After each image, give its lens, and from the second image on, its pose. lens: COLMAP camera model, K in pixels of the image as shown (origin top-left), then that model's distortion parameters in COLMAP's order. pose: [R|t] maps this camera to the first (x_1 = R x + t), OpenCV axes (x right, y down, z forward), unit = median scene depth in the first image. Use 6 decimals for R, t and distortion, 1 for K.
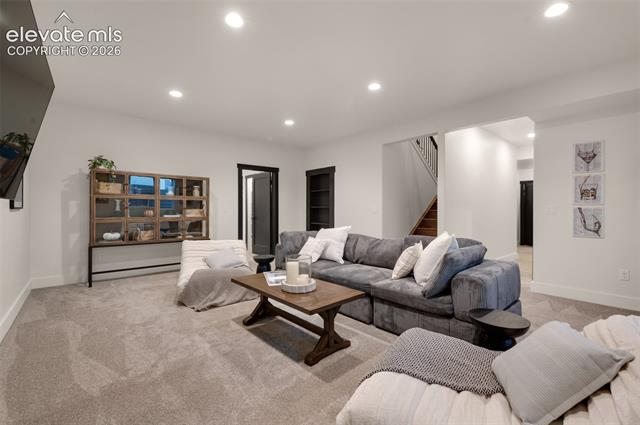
lens RADIAL K [[273.2, 0, 320.5], [0, 273.2, 212.5], [0, 0, 1]] dist [0.000925, 0.000036]
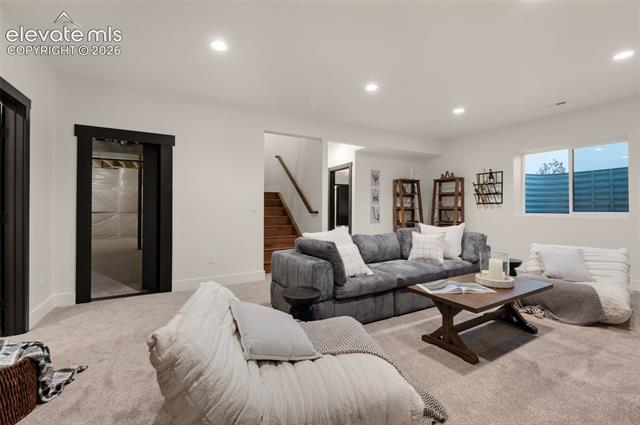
lens RADIAL K [[275.4, 0, 320.4], [0, 275.4, 208.0], [0, 0, 1]] dist [0.014807, -0.000310]
pose [[0.216571, -0.003668, 0.976260, -0.861508], [0.005291, 0.999983, 0.002583, -0.014658], [-0.976252, 0.004606, 0.216587, 0.967021]]
